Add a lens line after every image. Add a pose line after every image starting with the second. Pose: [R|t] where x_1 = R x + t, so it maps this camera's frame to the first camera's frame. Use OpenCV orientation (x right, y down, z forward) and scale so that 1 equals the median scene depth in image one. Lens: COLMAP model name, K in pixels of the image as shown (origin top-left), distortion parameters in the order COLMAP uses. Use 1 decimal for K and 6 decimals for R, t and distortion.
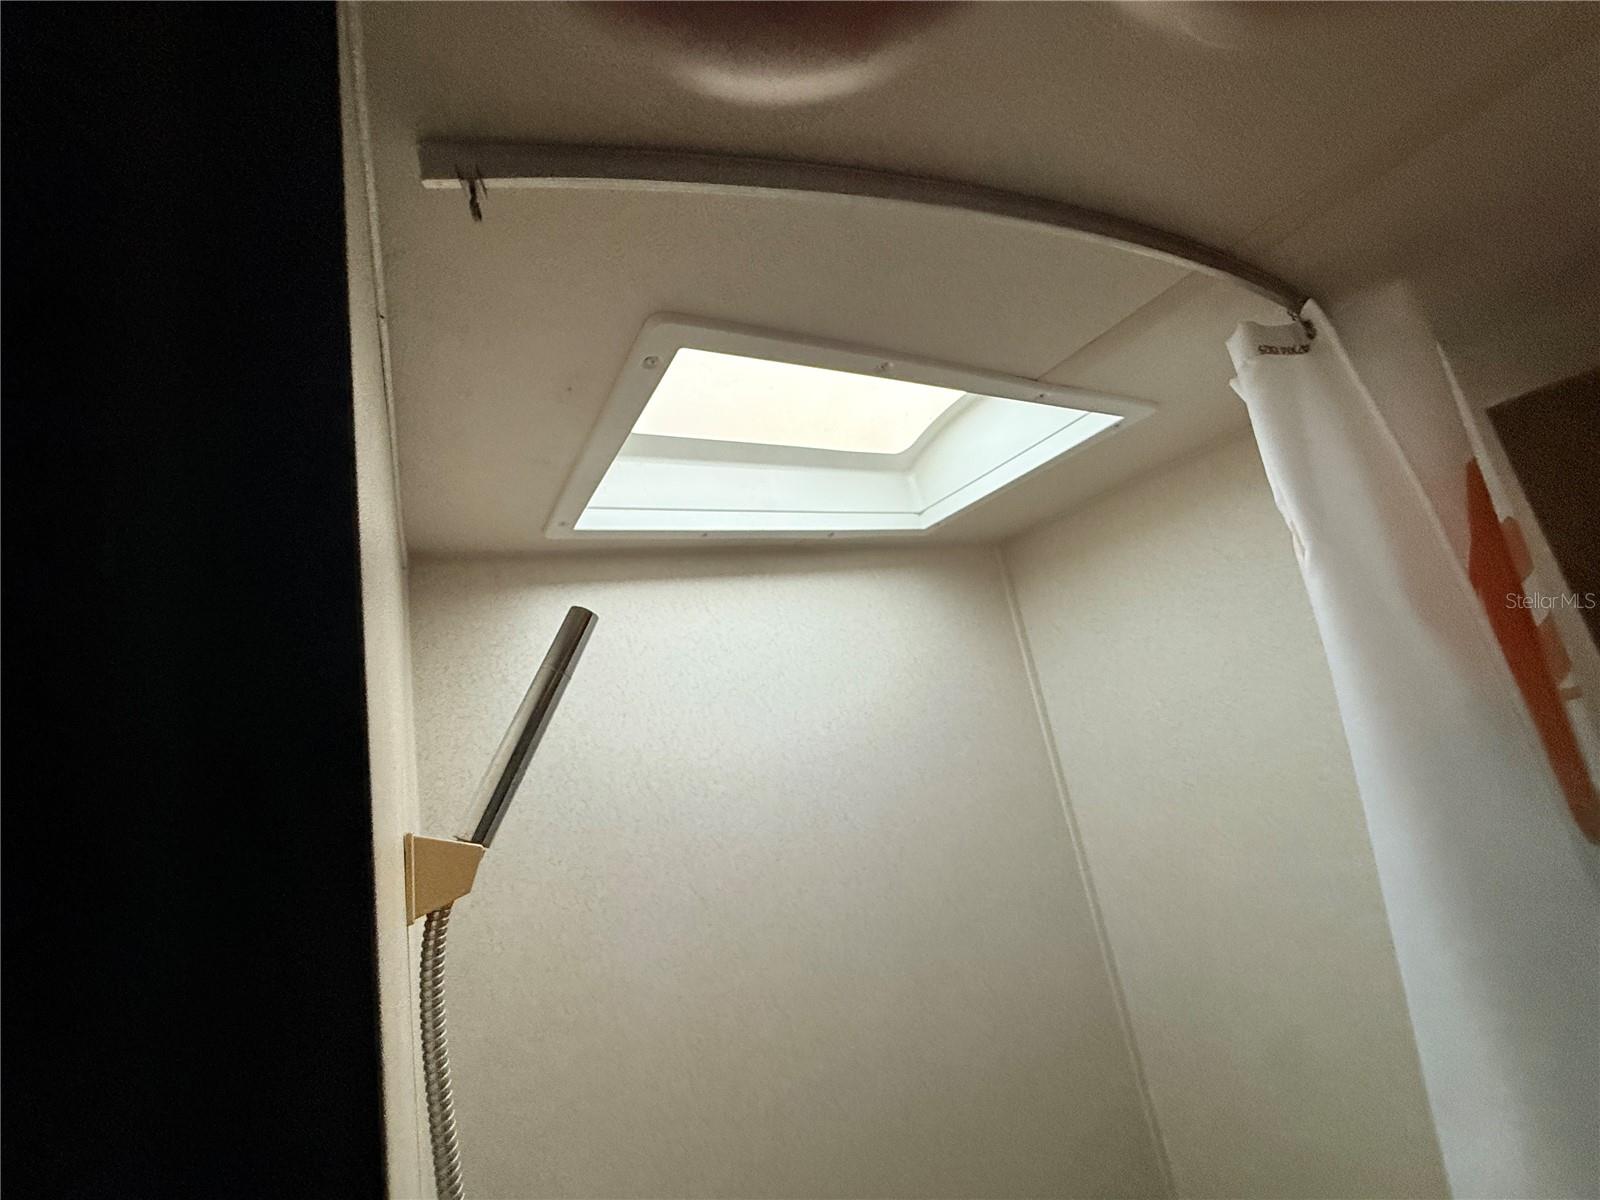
lens RADIAL K [[652.5, 0, 800.0], [0, 652.5, 600.0], [0, 0, 1]] dist [-0.000222, -0.000112]
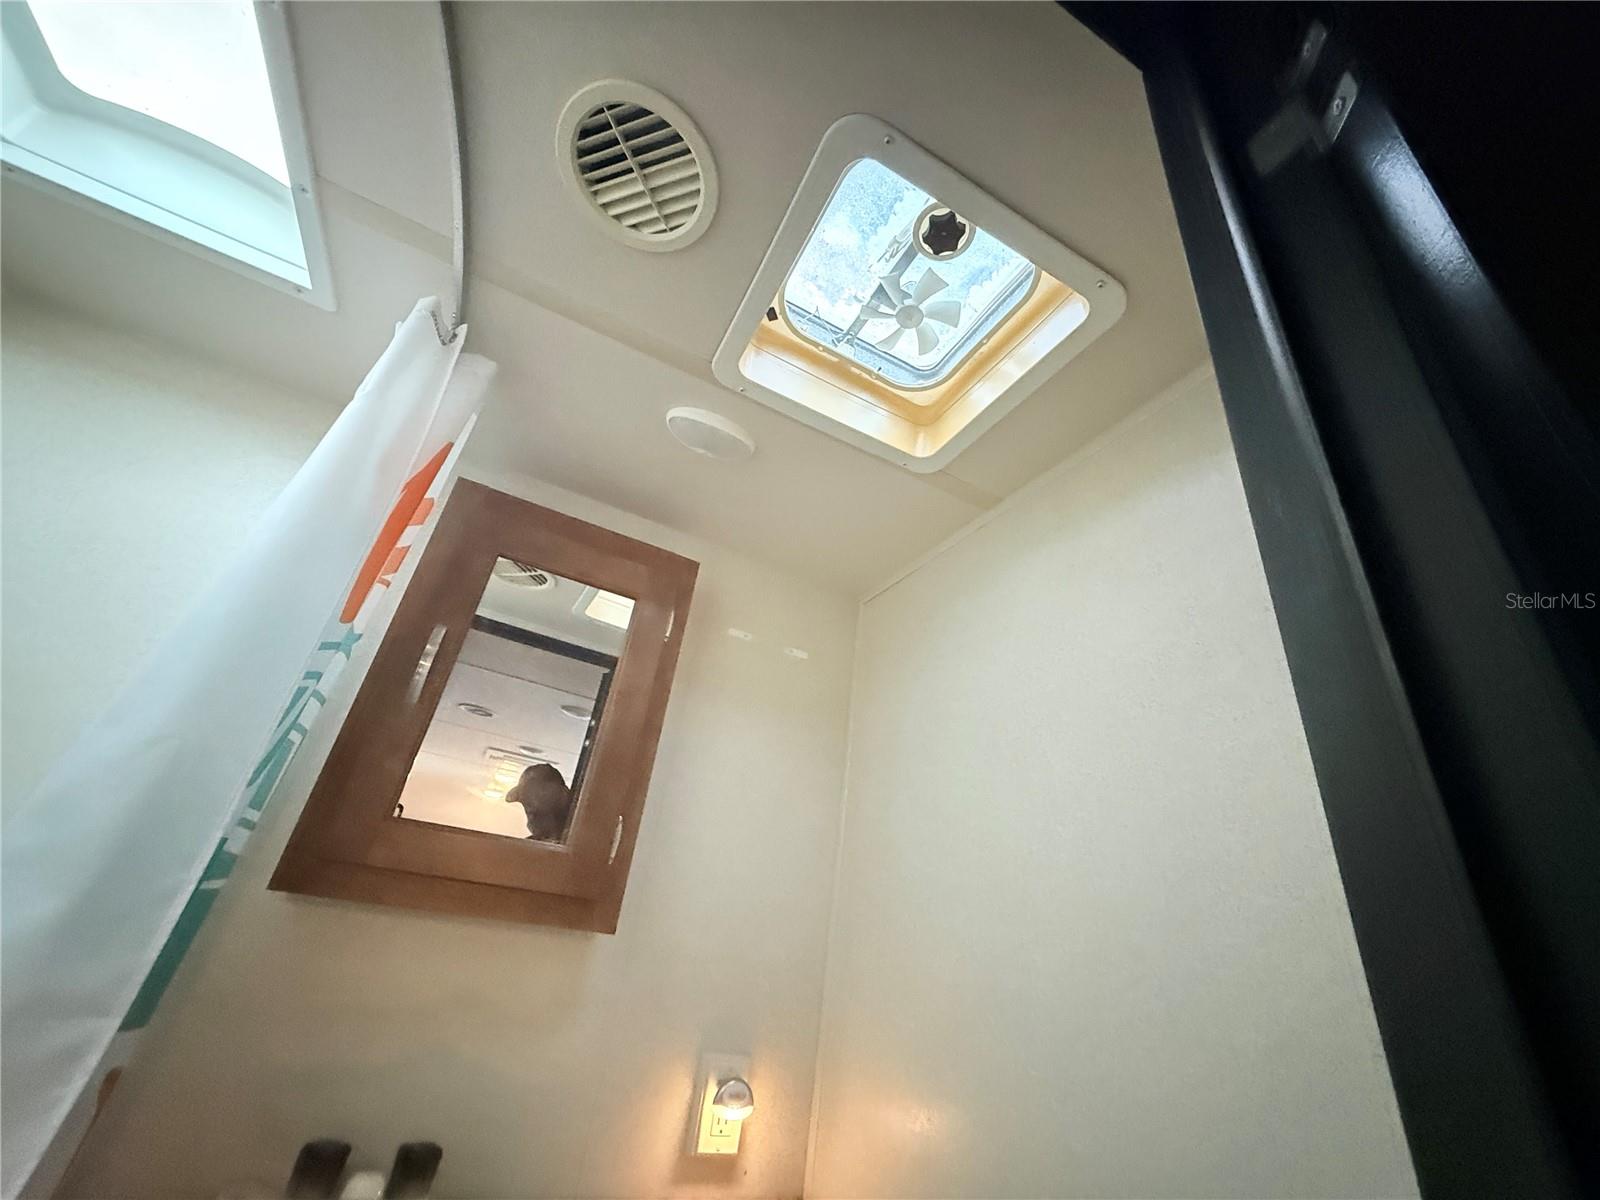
lens RADIAL K [[652.5, 0, 800.0], [0, 652.5, 600.0], [0, 0, 1]] dist [-0.000222, -0.000112]
pose [[0.034299, 0.638094, 0.769195, -0.053567], [-0.342193, 0.730625, -0.590839, 0.765196], [-0.939003, -0.242948, 0.243411, -0.415355]]
